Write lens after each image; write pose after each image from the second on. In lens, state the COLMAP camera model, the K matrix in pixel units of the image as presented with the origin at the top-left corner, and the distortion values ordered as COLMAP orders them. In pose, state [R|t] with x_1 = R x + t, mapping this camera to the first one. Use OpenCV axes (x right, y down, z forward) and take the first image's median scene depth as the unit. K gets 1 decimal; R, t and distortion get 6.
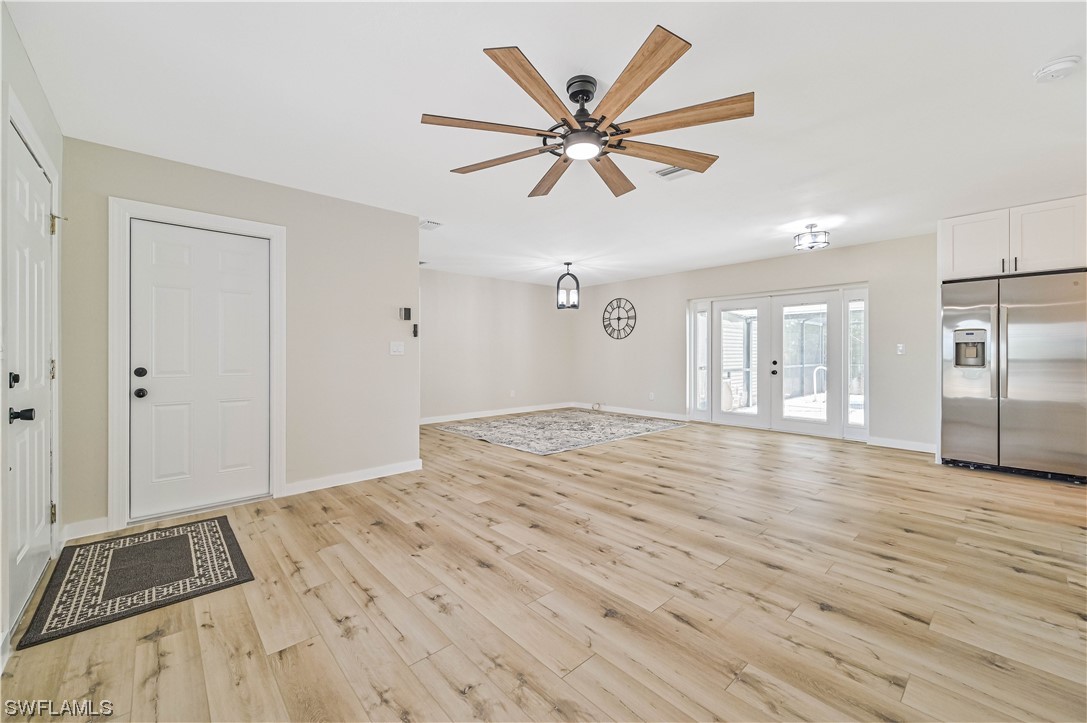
lens RADIAL K [[432.1, 0, 545.0], [0, 432.1, 352.9], [0, 0, 1]] dist [-0.000013, 0.000304]
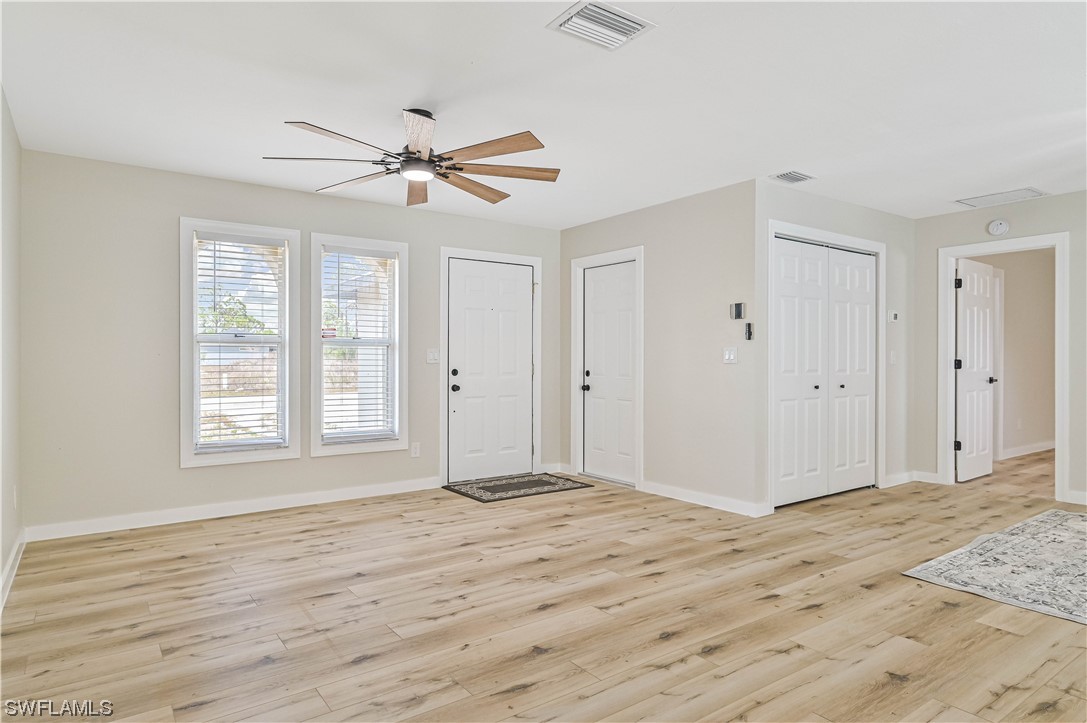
lens RADIAL K [[633.8, 0, 548.2], [0, 633.8, 361.3], [0, 0, 1]] dist [-0.000173, -0.001588]
pose [[-0.109911, 0.004703, -0.993930, 1.082357], [-0.000288, 0.999989, 0.004763, -0.005808], [0.993941, 0.000810, -0.109908, 0.998458]]
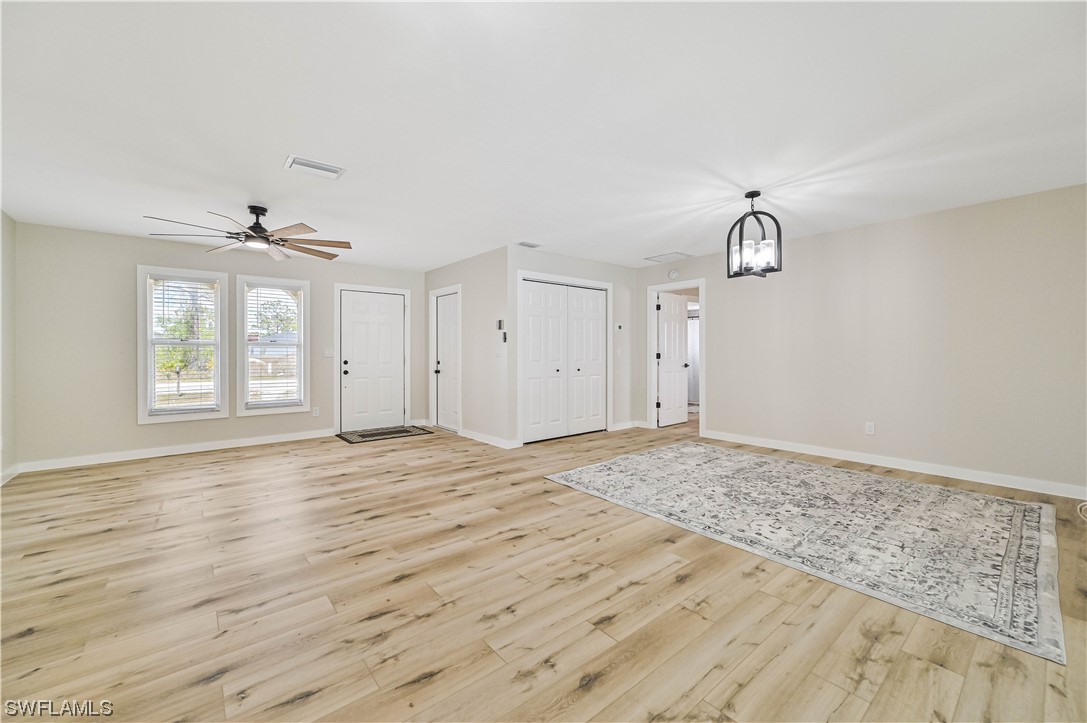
lens RADIAL K [[432.1, 0, 548.8], [0, 432.1, 353.4], [0, 0, 1]] dist [-0.000013, 0.000304]
pose [[-0.039897, 0.005096, -0.999191, 1.222795], [0.003019, 0.999983, 0.004979, -0.013326], [0.999199, -0.002818, -0.039912, 1.520749]]
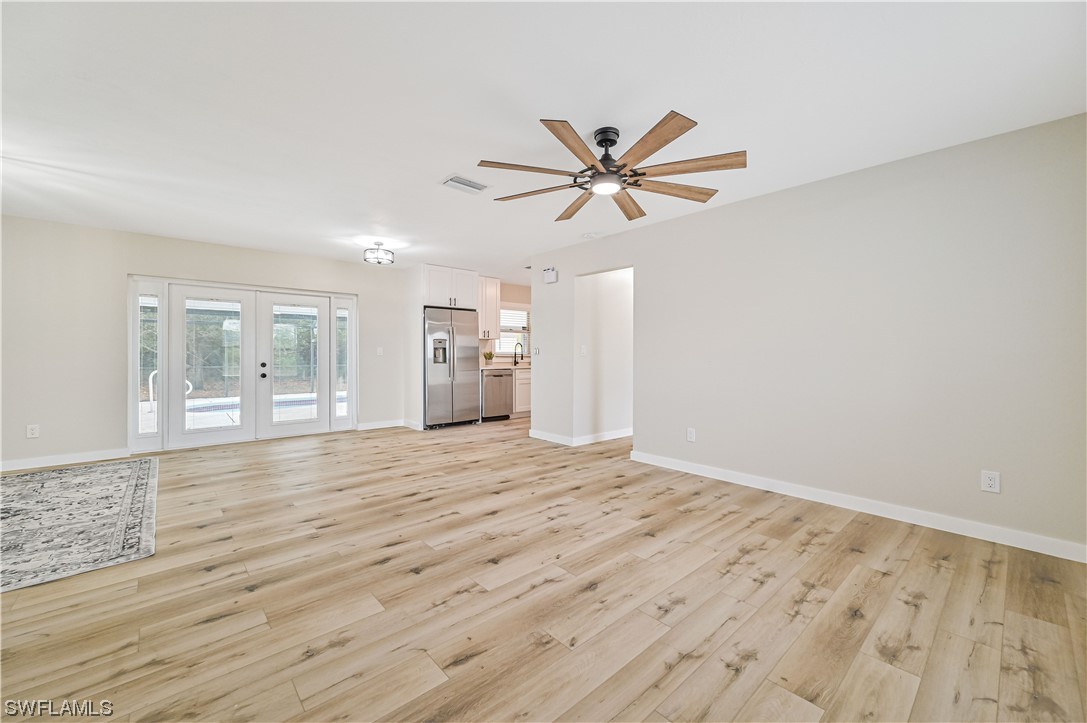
lens RADIAL K [[432.1, 0, 549.5], [0, 432.1, 352.8], [0, 0, 1]] dist [-0.000013, 0.000304]
pose [[-0.003334, 0.003016, 0.999990, -0.750327], [-0.000156, 0.999995, -0.003017, -0.001055], [-0.999994, -0.000166, -0.003333, 0.775791]]
